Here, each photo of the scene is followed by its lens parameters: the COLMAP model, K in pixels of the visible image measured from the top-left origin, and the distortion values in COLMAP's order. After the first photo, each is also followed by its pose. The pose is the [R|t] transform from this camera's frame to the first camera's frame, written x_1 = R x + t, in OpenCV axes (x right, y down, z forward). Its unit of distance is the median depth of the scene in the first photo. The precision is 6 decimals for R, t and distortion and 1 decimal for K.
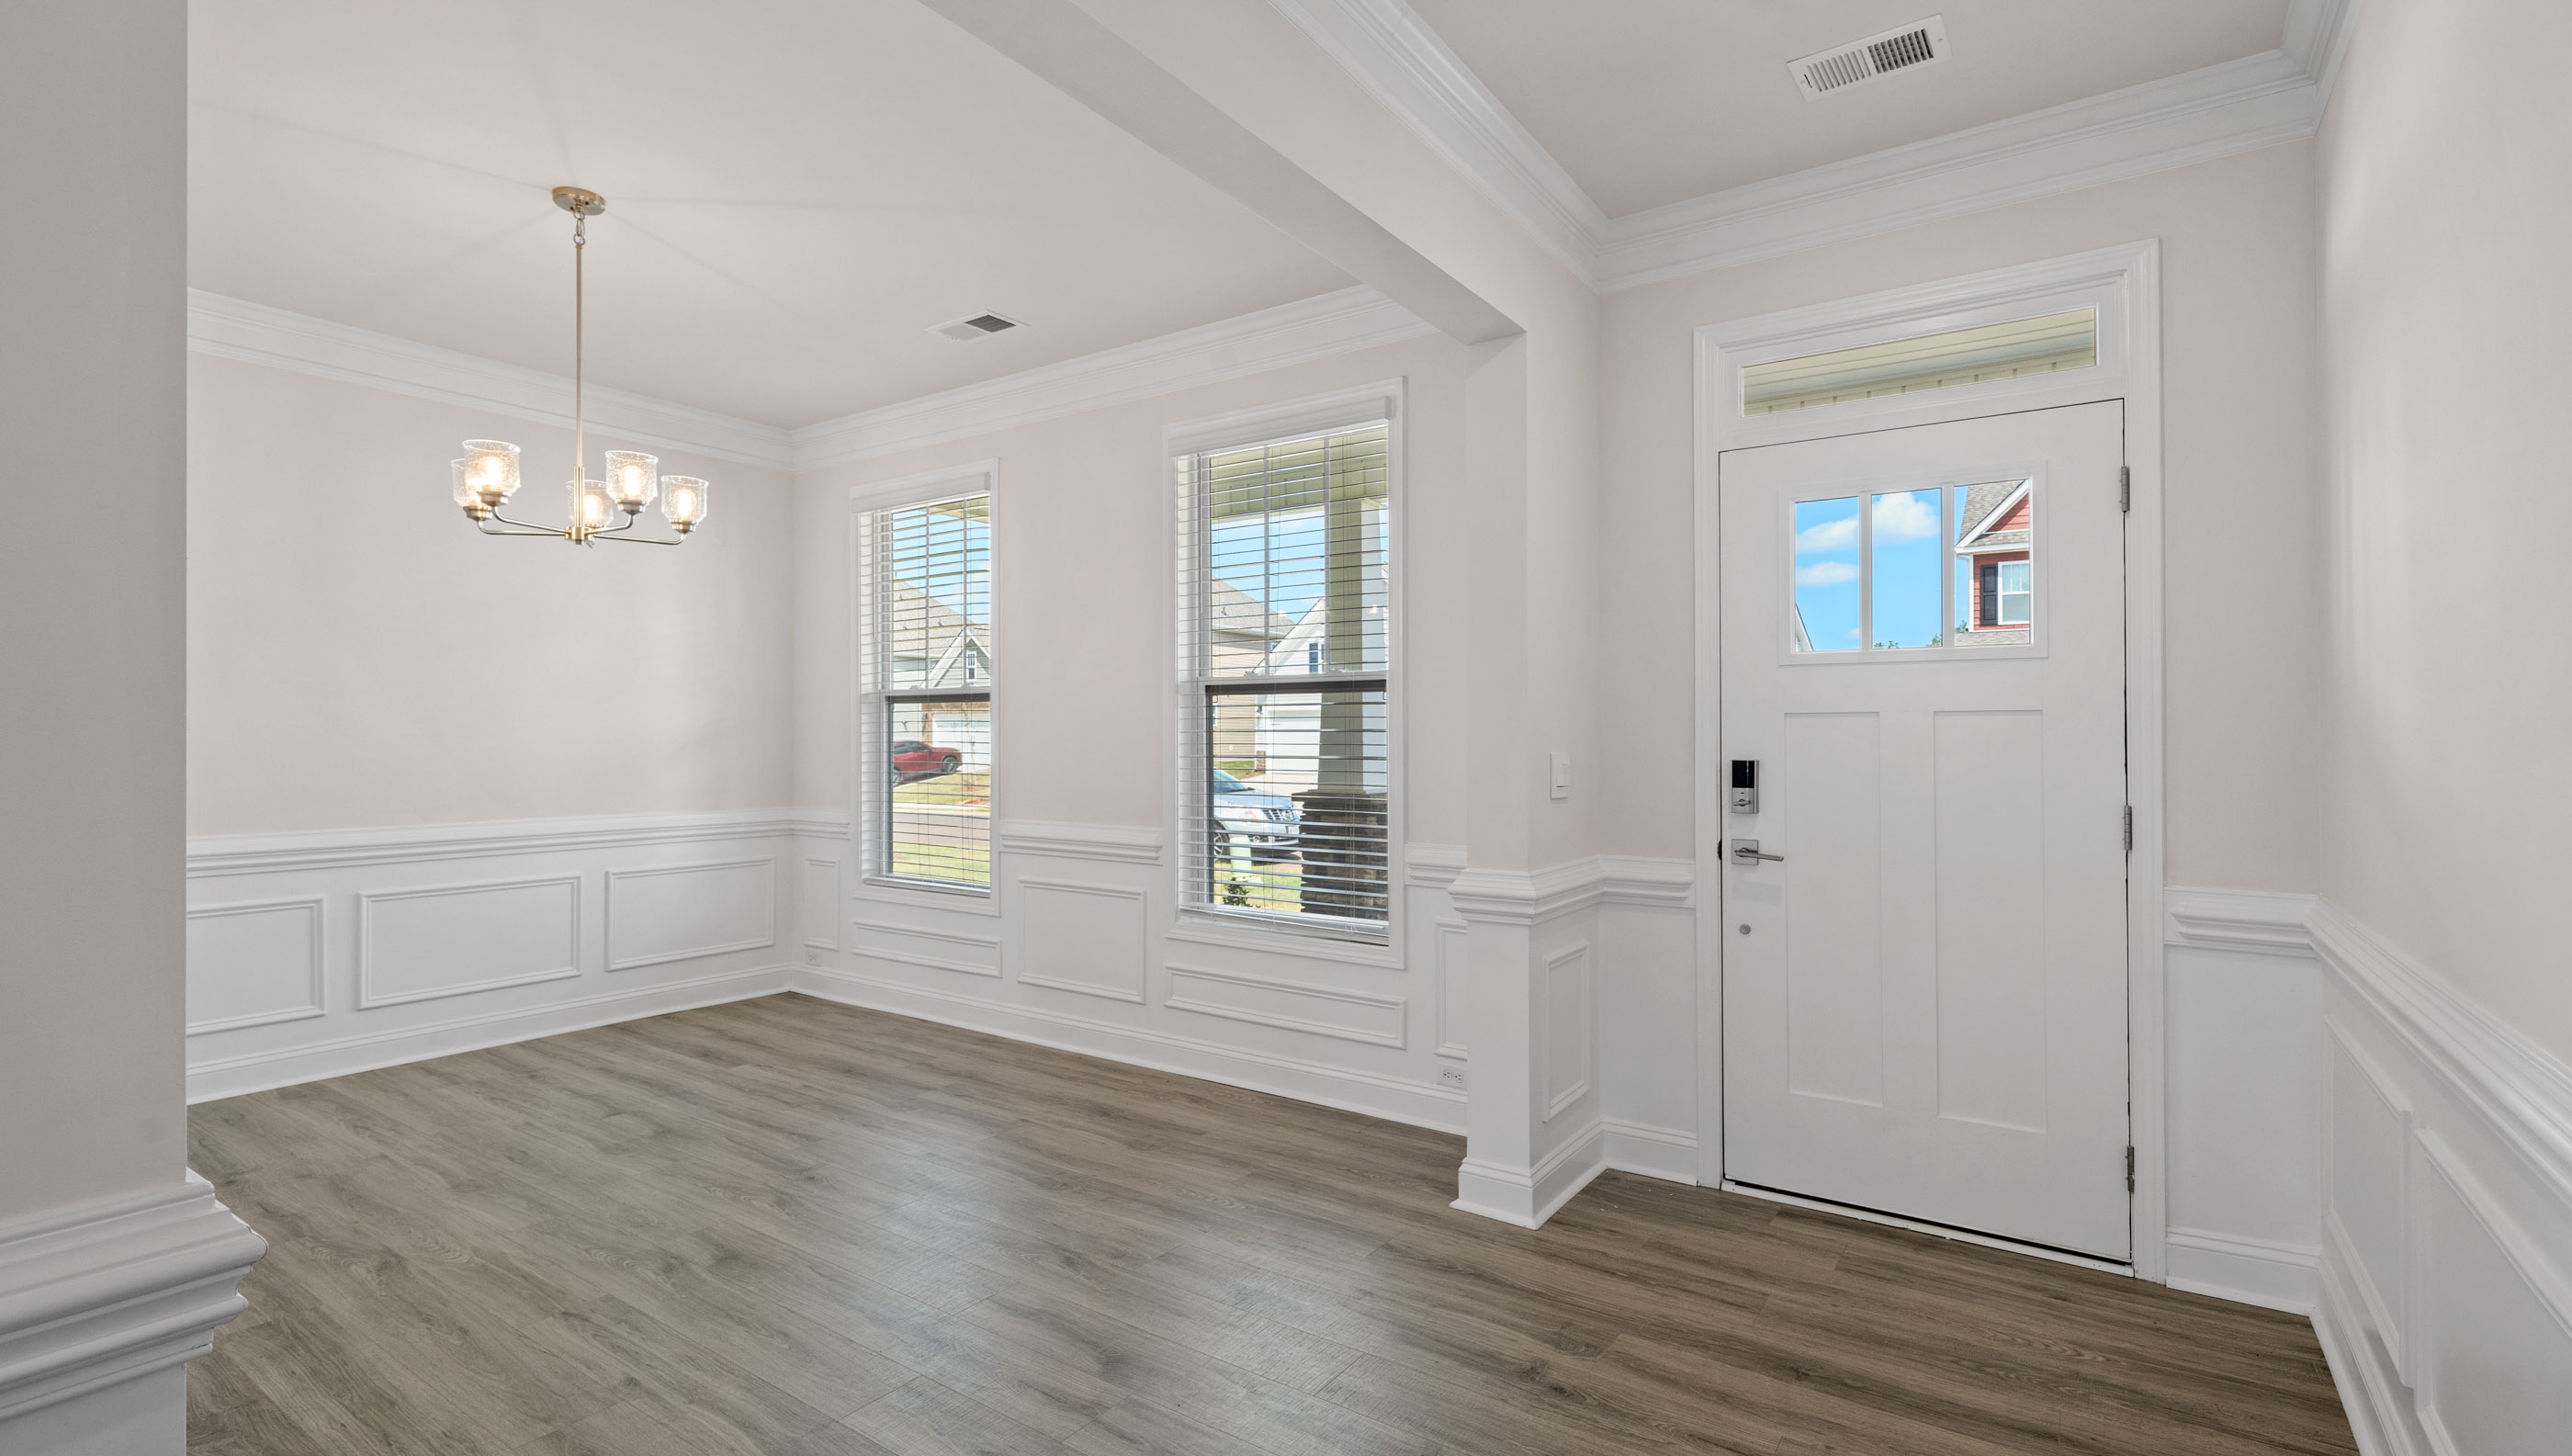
lens RADIAL K [[1173.8, 0, 1273.7], [0, 1173.8, 728.9], [0, 0, 1]] dist [0.003412, 0.000263]
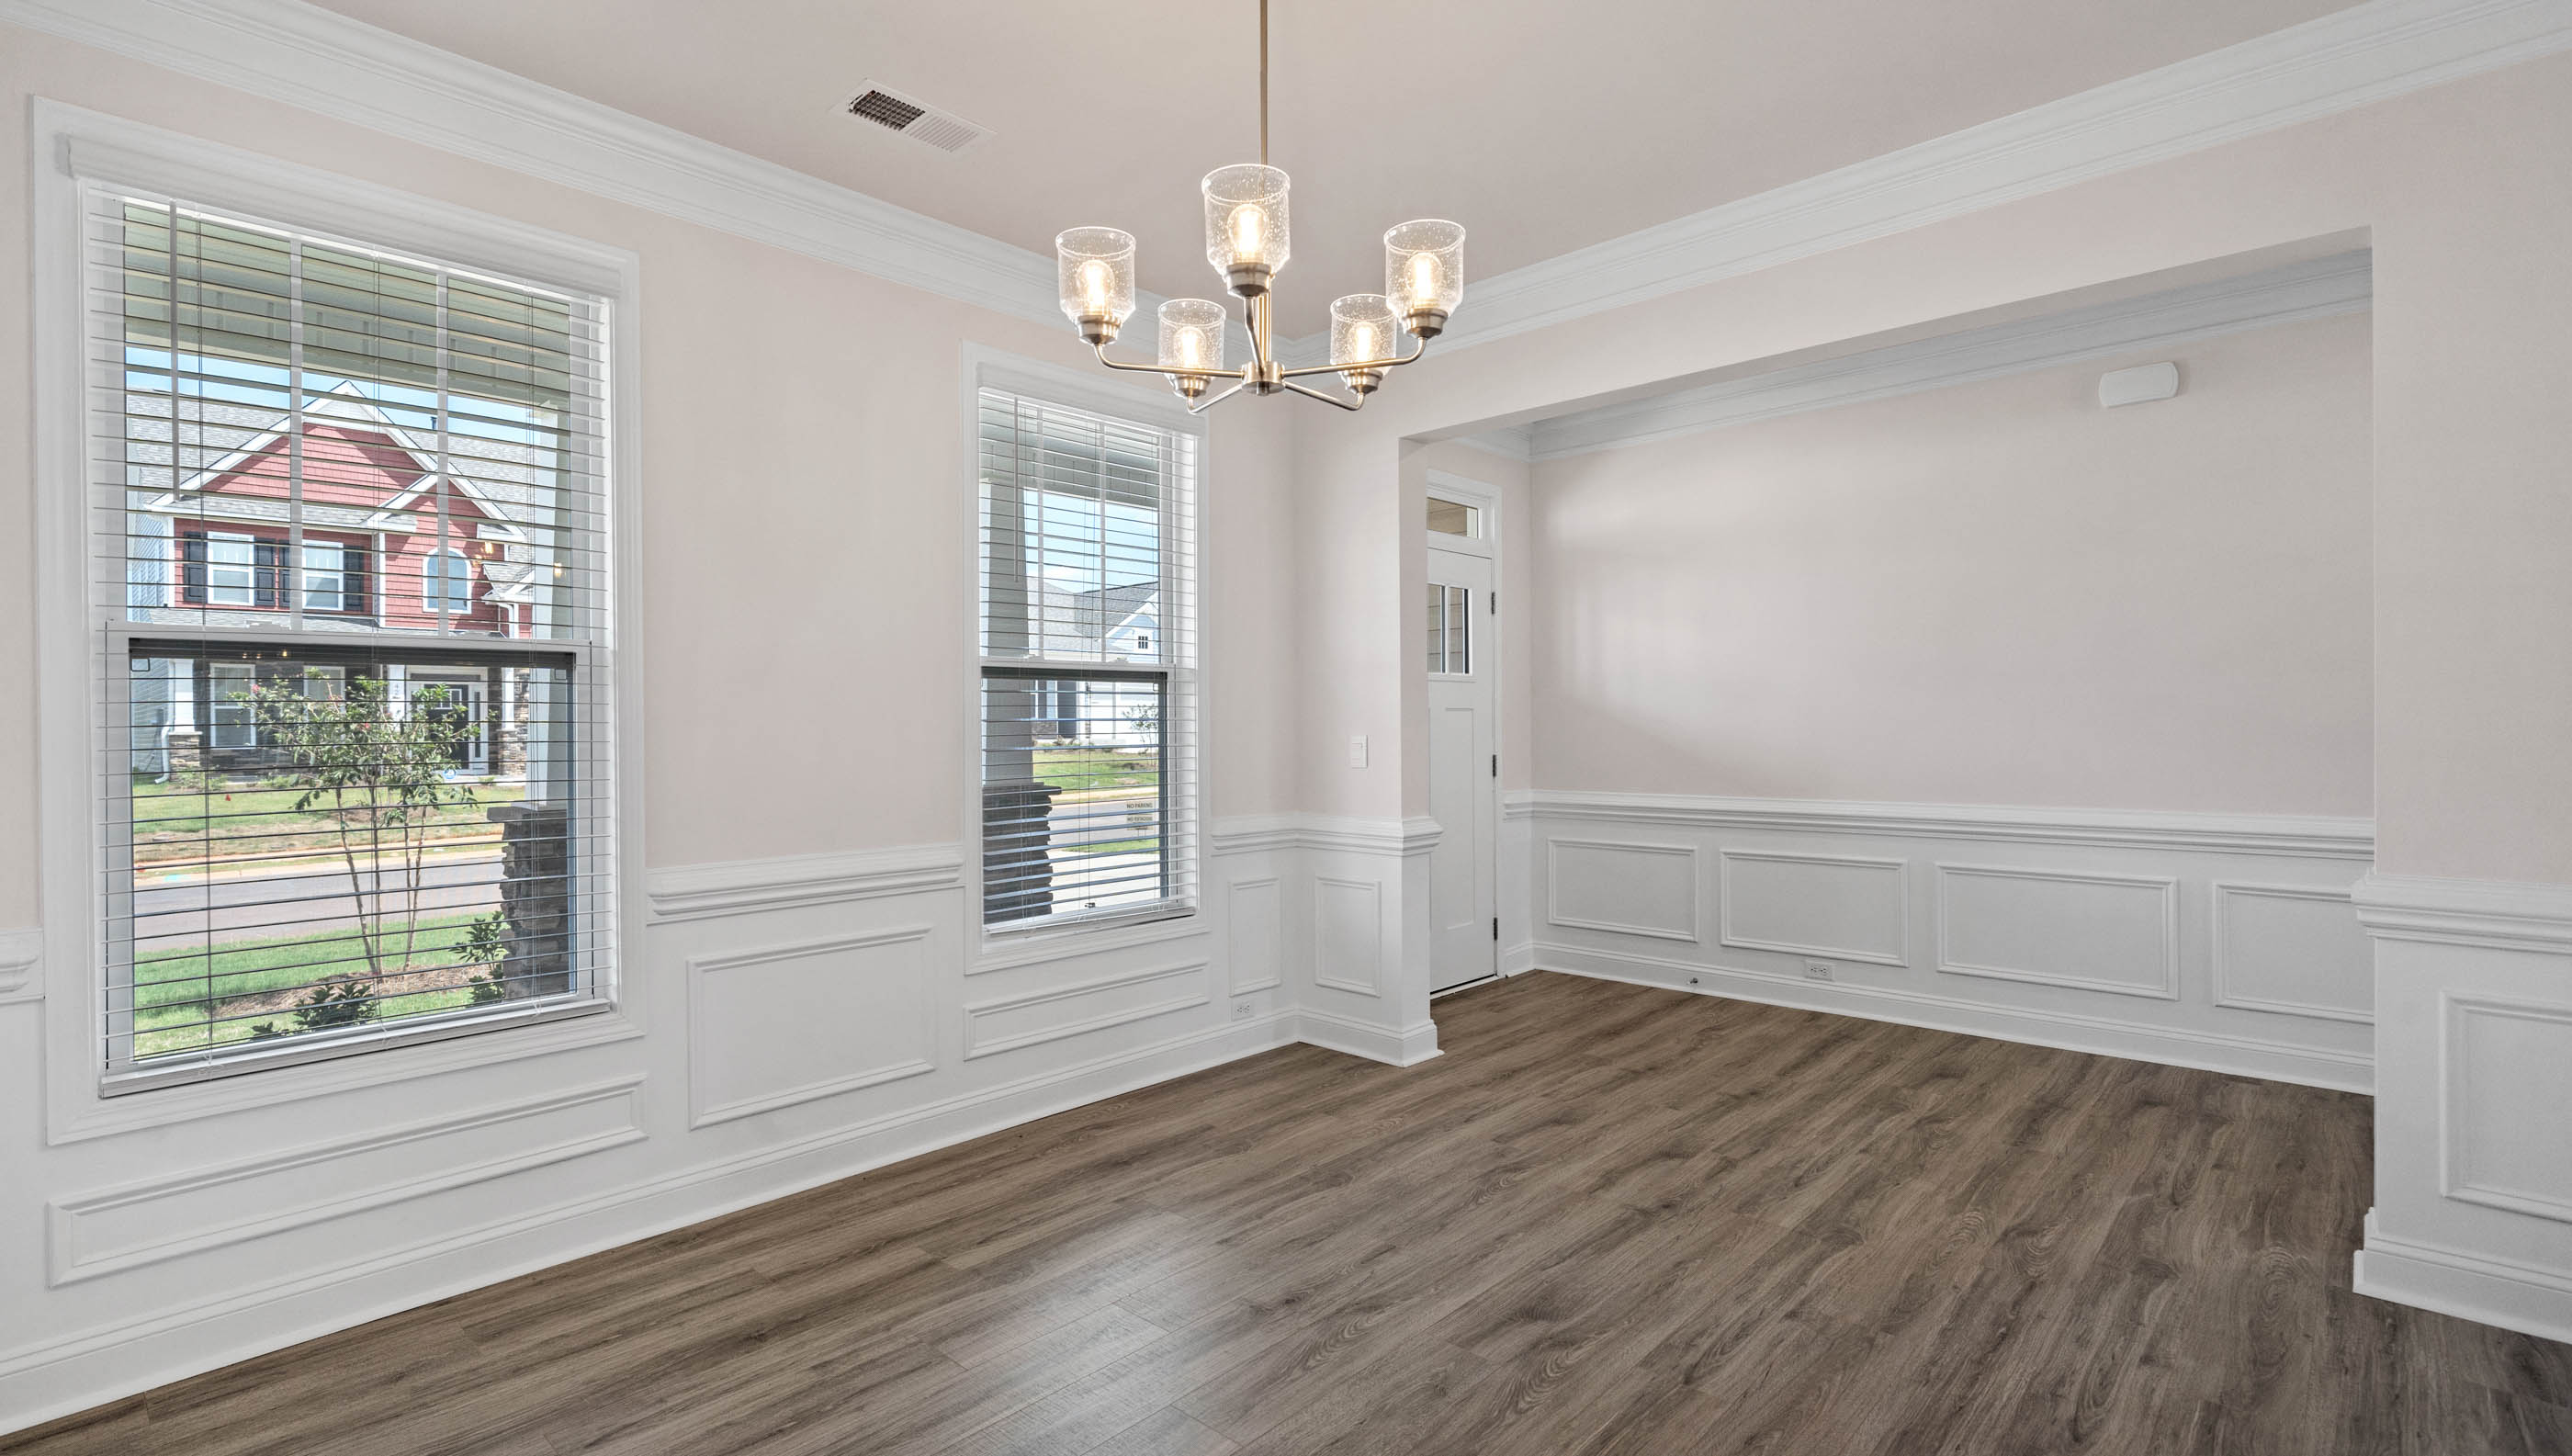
lens RADIAL K [[1173.8, 0, 1273.7], [0, 1173.8, 728.9], [0, 0, 1]] dist [0.003412, 0.000263]
pose [[0.143592, -0.006299, 0.989617, -1.107995], [0.001848, 0.999980, 0.006097, 0.004113], [-0.989635, 0.000953, 0.143601, 0.865691]]
